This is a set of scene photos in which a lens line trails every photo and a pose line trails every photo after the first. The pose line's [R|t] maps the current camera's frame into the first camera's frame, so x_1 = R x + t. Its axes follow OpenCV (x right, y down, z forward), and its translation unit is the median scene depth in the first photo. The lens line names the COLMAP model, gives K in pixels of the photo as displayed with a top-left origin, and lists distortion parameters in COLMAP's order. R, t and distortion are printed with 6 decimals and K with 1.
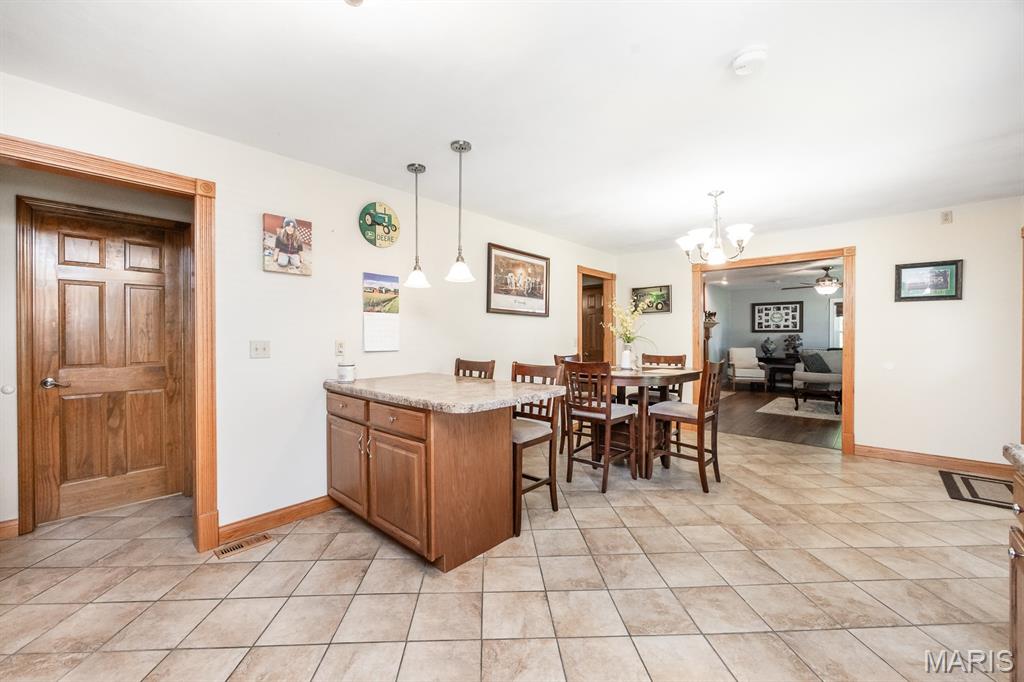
lens RADIAL K [[393.8, 0, 498.6], [0, 393.8, 339.4], [0, 0, 1]] dist [-0.001375, 0.000008]
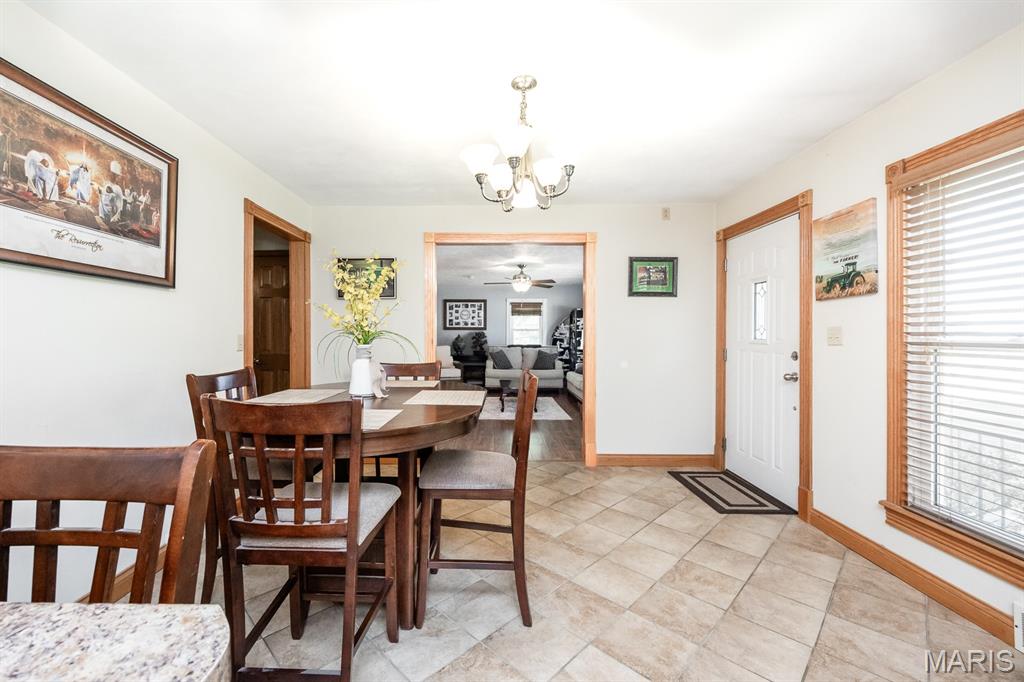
lens RADIAL K [[414.7, 0, 479.9], [0, 414.7, 334.0], [0, 0, 1]] dist [-0.000192, -0.000072]
pose [[0.742385, 0.002332, 0.669970, 0.074044], [0.002907, 0.999973, -0.006701, -0.000406], [-0.669967, 0.006922, 0.742358, 0.448356]]
